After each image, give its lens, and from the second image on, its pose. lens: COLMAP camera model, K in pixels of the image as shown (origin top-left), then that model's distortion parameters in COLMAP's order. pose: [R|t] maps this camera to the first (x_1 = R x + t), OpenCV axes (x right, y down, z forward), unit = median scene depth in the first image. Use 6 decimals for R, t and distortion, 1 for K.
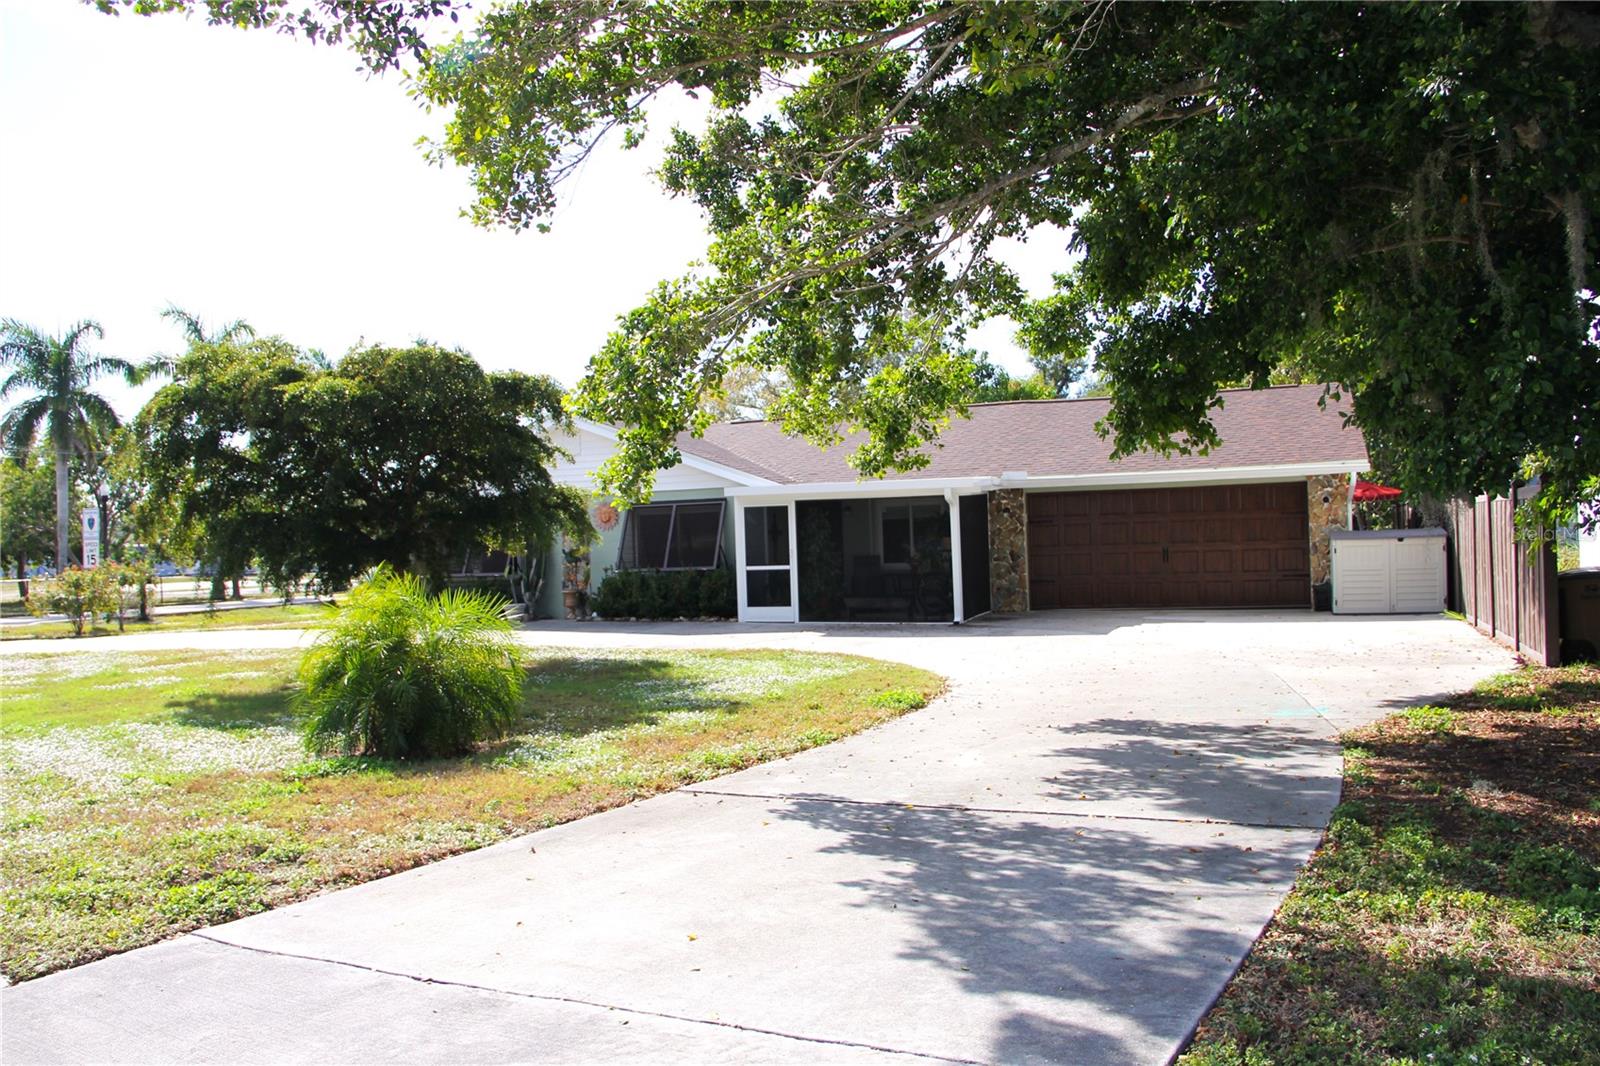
lens RADIAL K [[1340.3, 0, 798.9], [0, 1340.3, 552.5], [0, 0, 1]] dist [-0.182502, 0.145414]
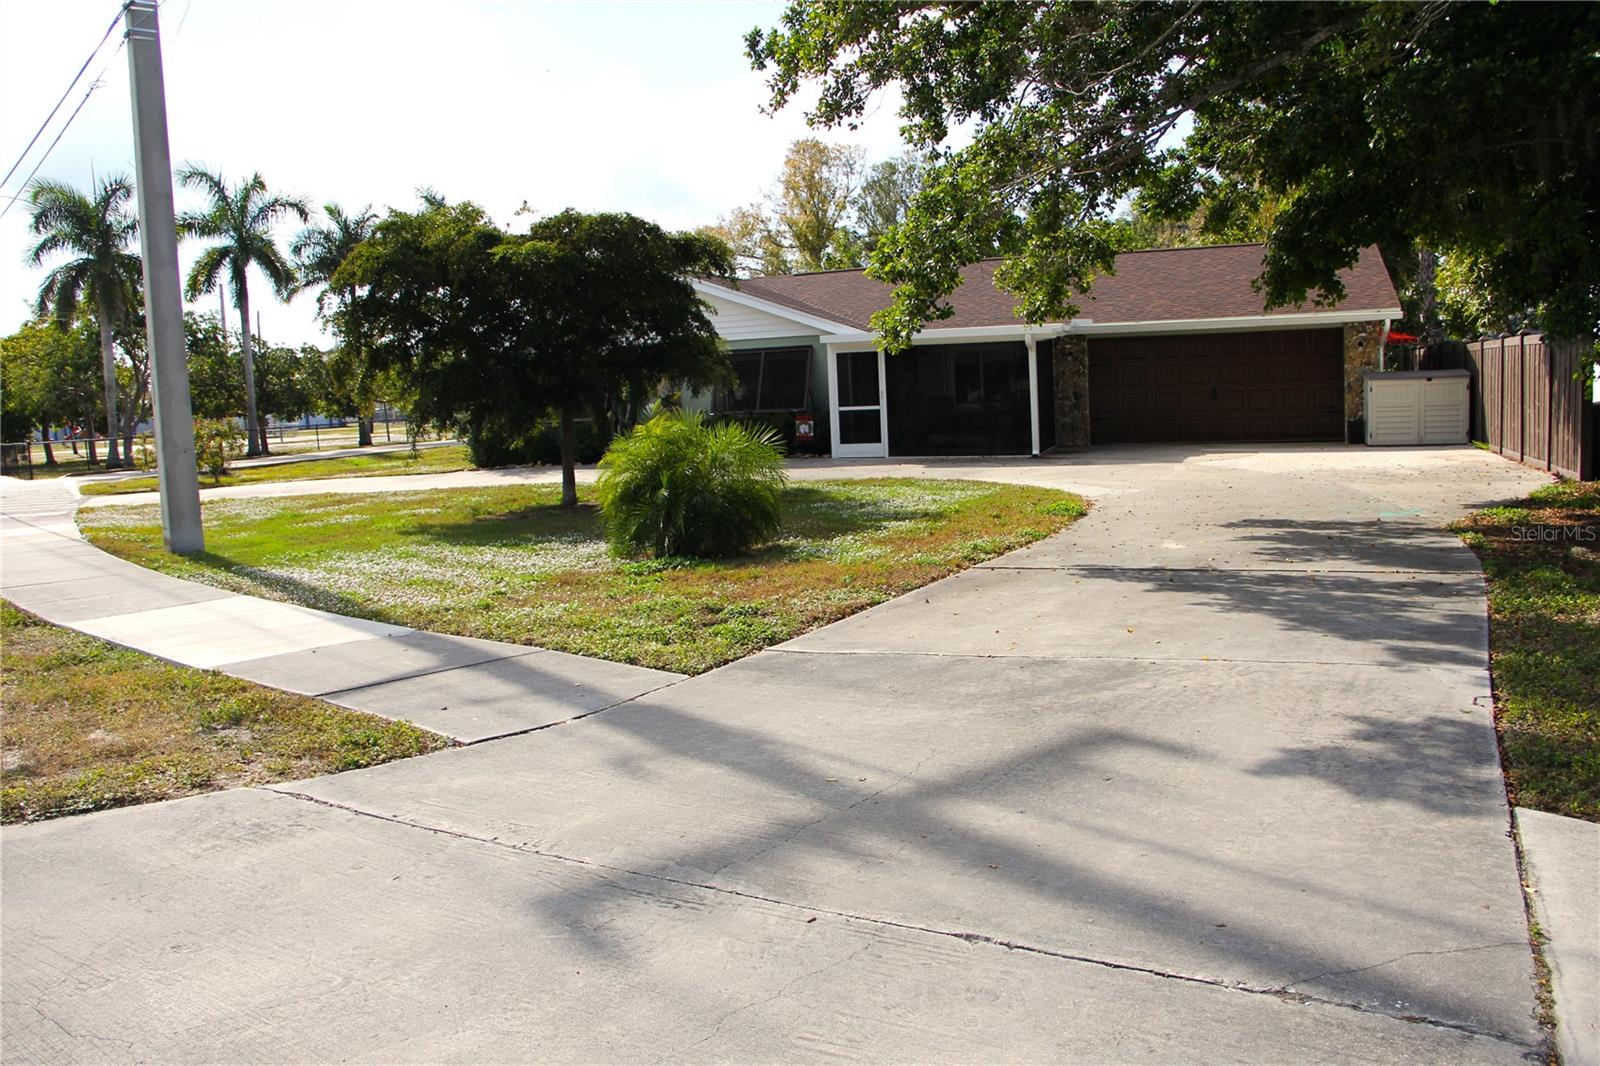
lens RADIAL K [[1344.3, 0, 804.8], [0, 1344.3, 542.0], [0, 0, 1]] dist [-0.179036, 0.149813]
pose [[0.999299, -0.016718, 0.033497, -0.189899], [0.013152, 0.994493, 0.103978, 0.010045], [-0.035050, -0.103465, 0.994015, -0.187374]]
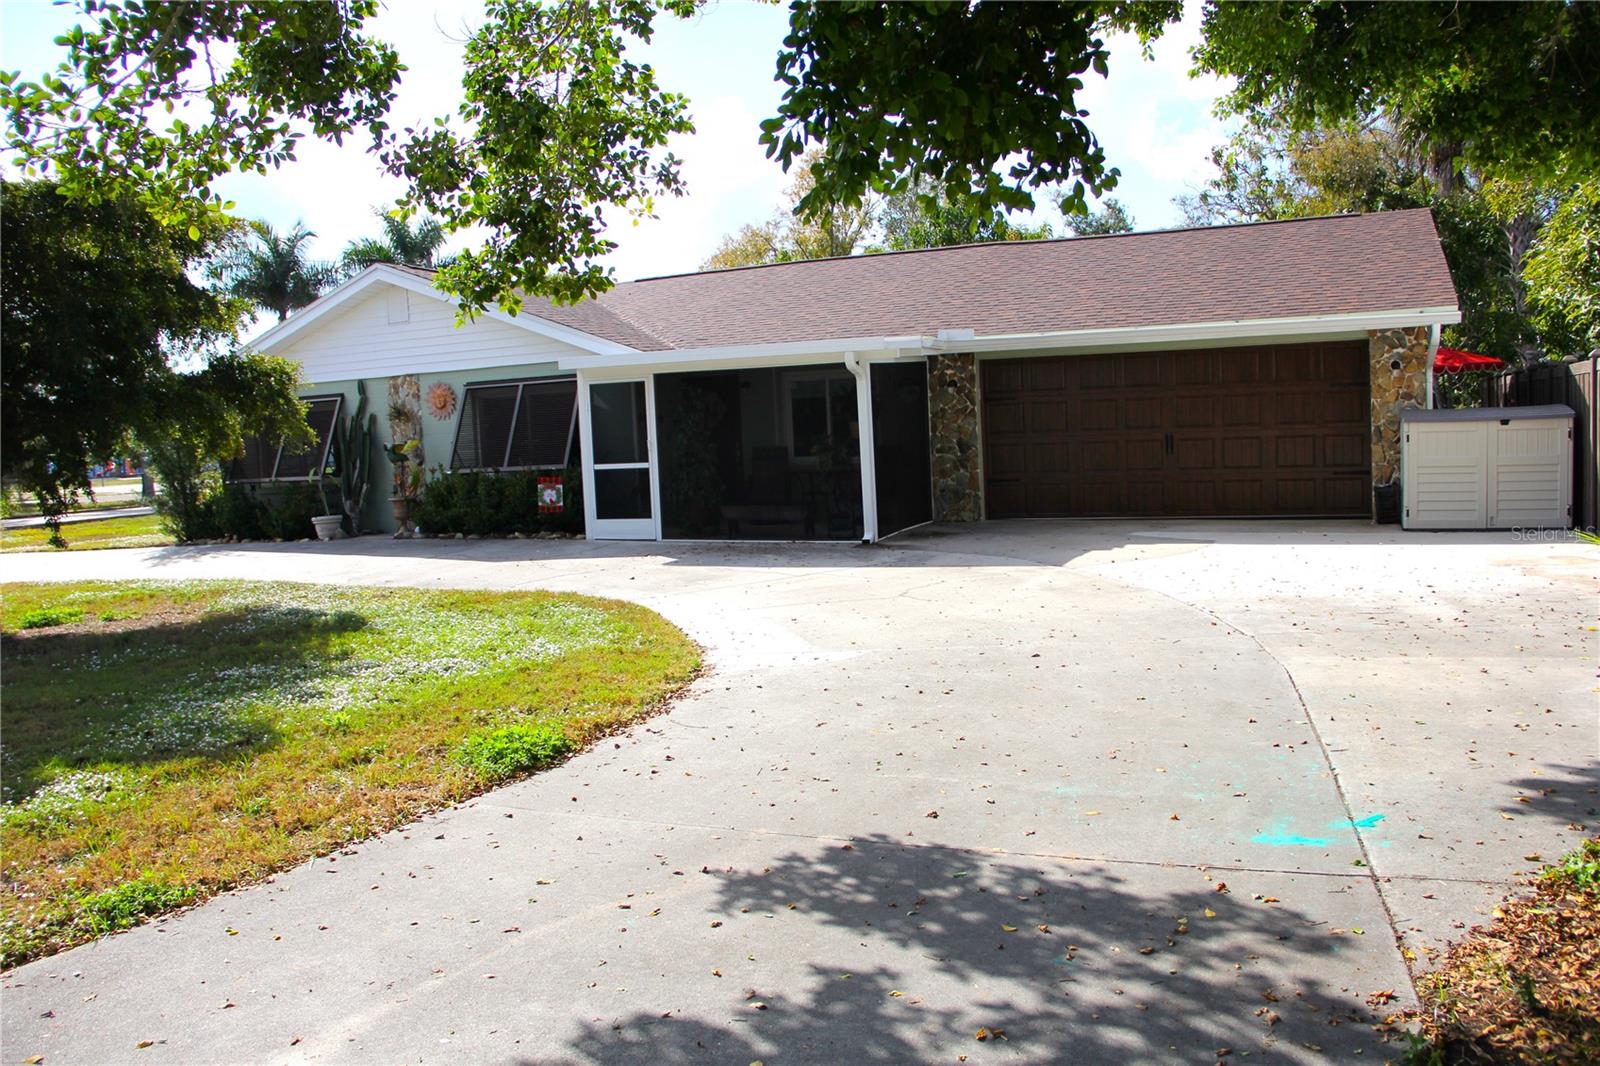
lens RADIAL K [[1340.3, 0, 798.9], [0, 1340.3, 552.5], [0, 0, 1]] dist [-0.182502, 0.145414]
pose [[0.998815, -0.007314, -0.048123, 0.195580], [0.011425, 0.996255, 0.085708, -0.005563], [0.047316, -0.086157, 0.995157, 0.478290]]
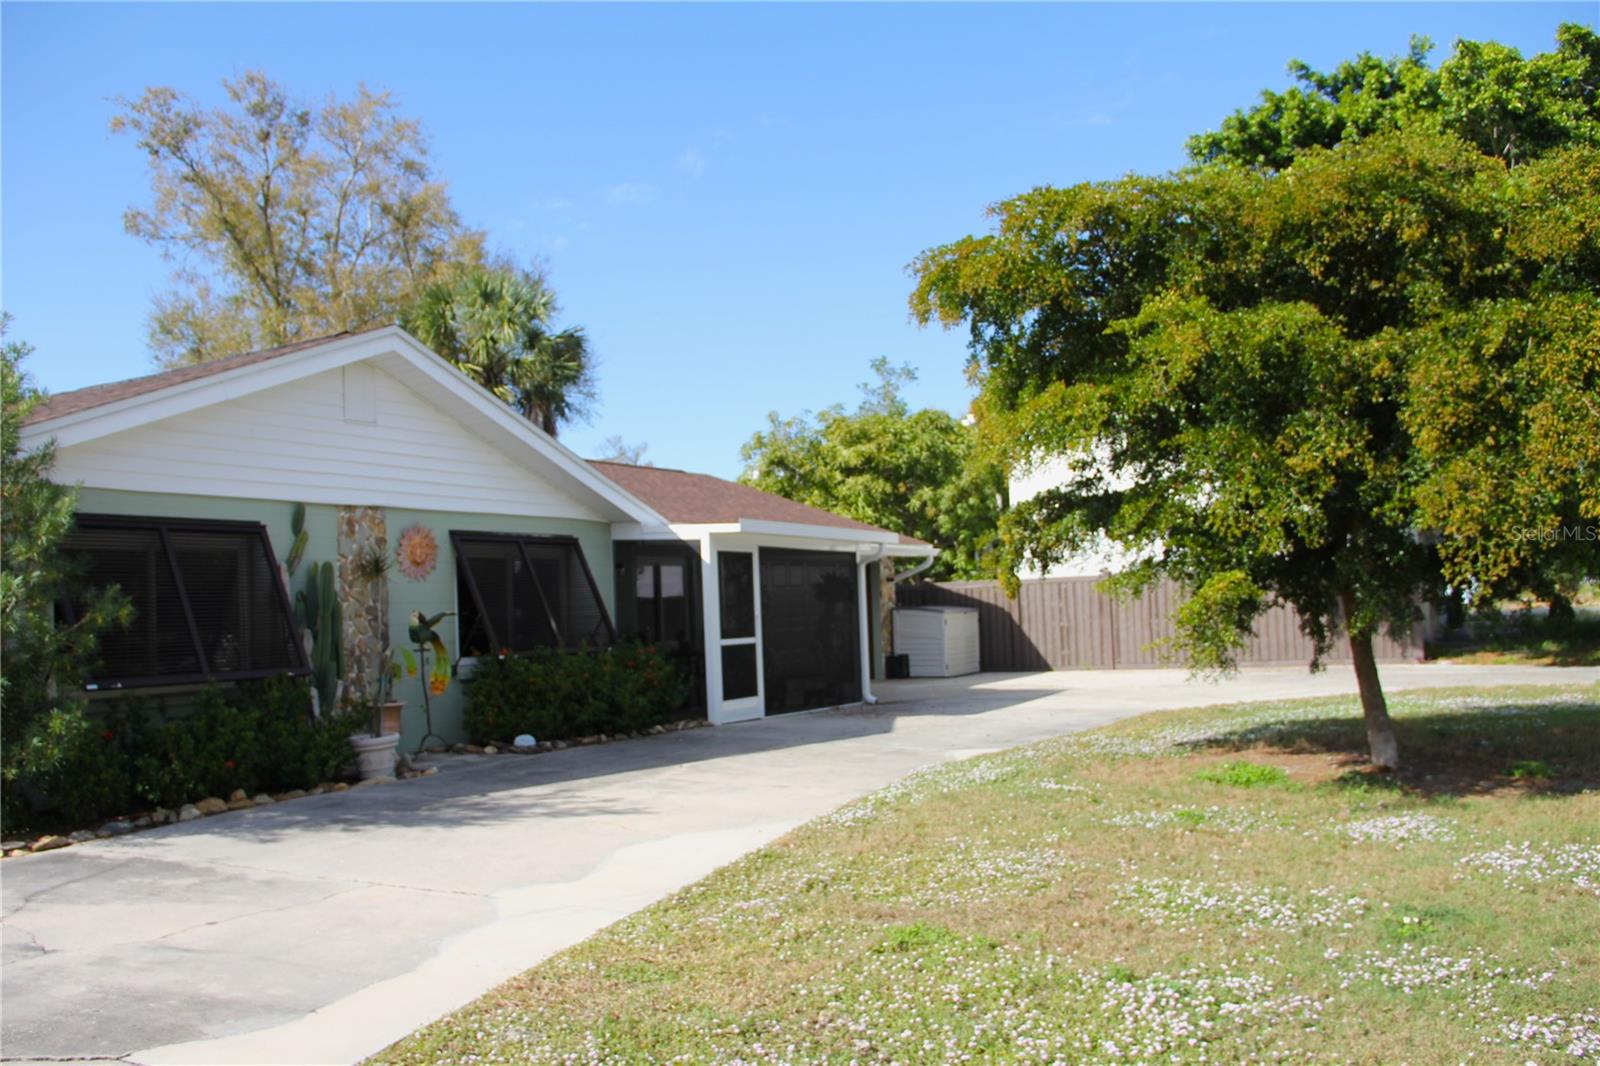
lens RADIAL K [[1344.3, 0, 804.8], [0, 1344.3, 542.0], [0, 0, 1]] dist [-0.179036, 0.149813]
pose [[0.112372, 0.080217, 0.990423, -1.245444], [0.048781, 0.995089, -0.086130, 0.038451], [-0.992468, 0.057993, 0.107907, 1.585084]]
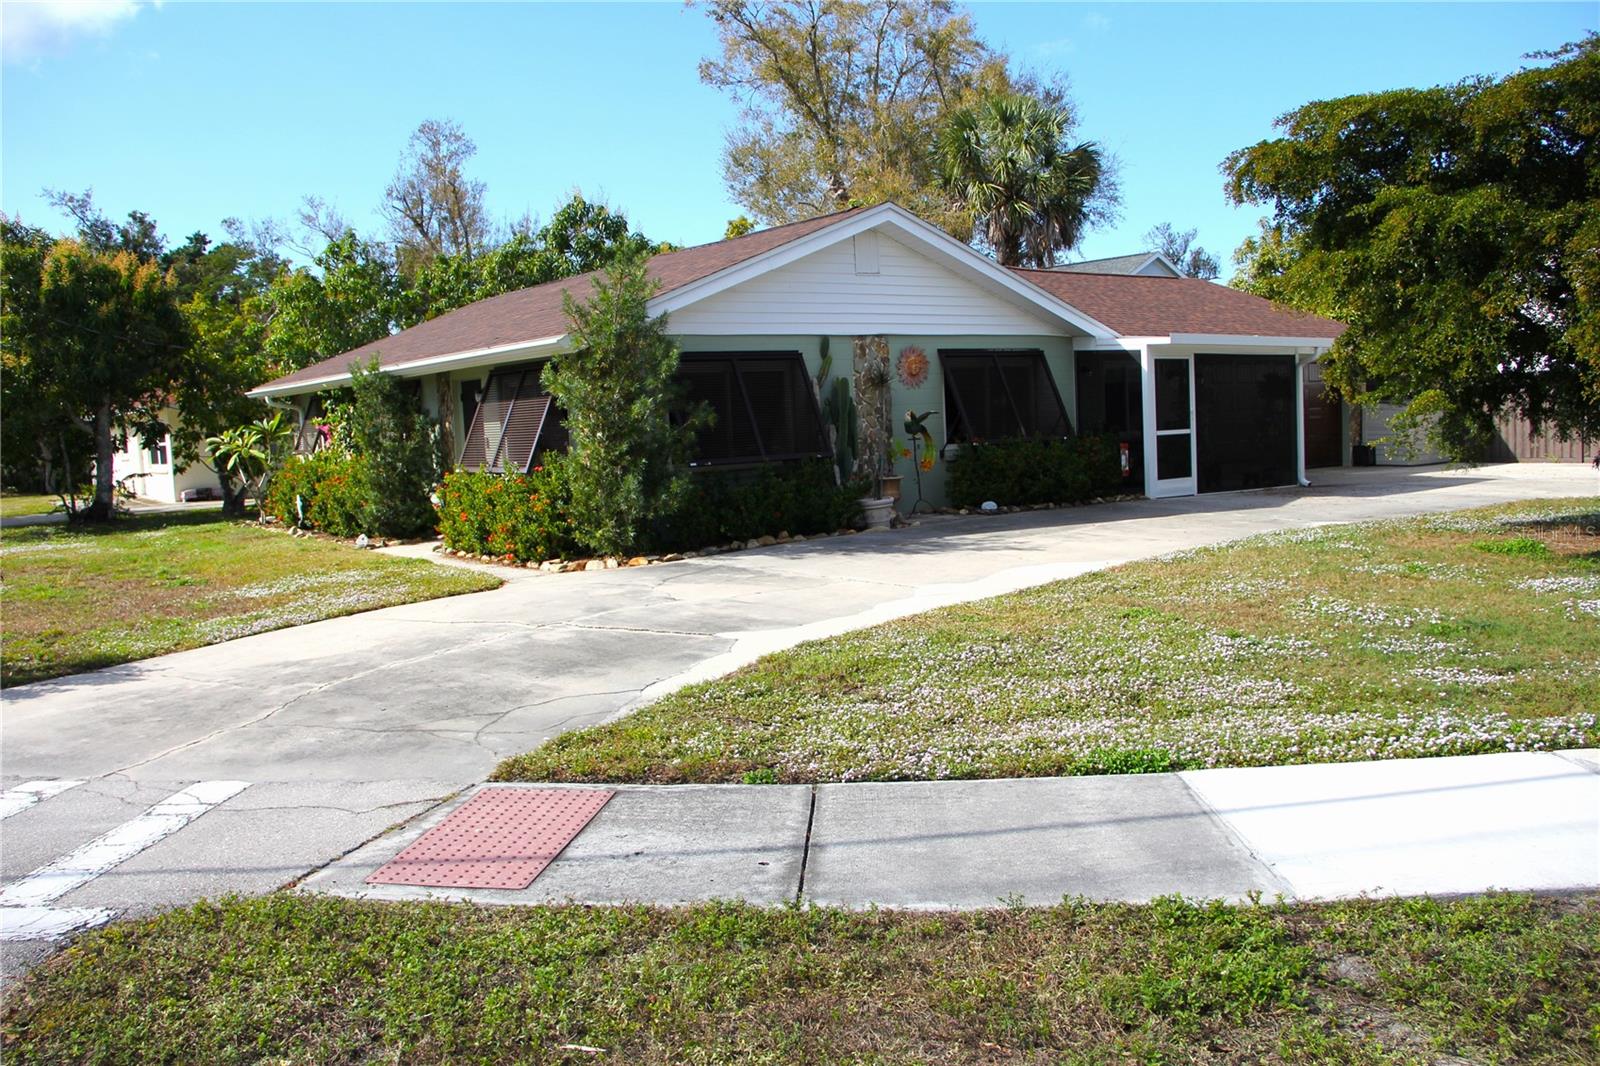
lens RADIAL K [[1344.3, 0, 804.8], [0, 1344.3, 542.0], [0, 0, 1]] dist [-0.179036, 0.149813]
pose [[0.506412, -0.068534, 0.859564, -1.533634], [0.039955, 0.997631, 0.056002, 0.043480], [-0.861365, 0.005984, 0.507951, 1.383971]]
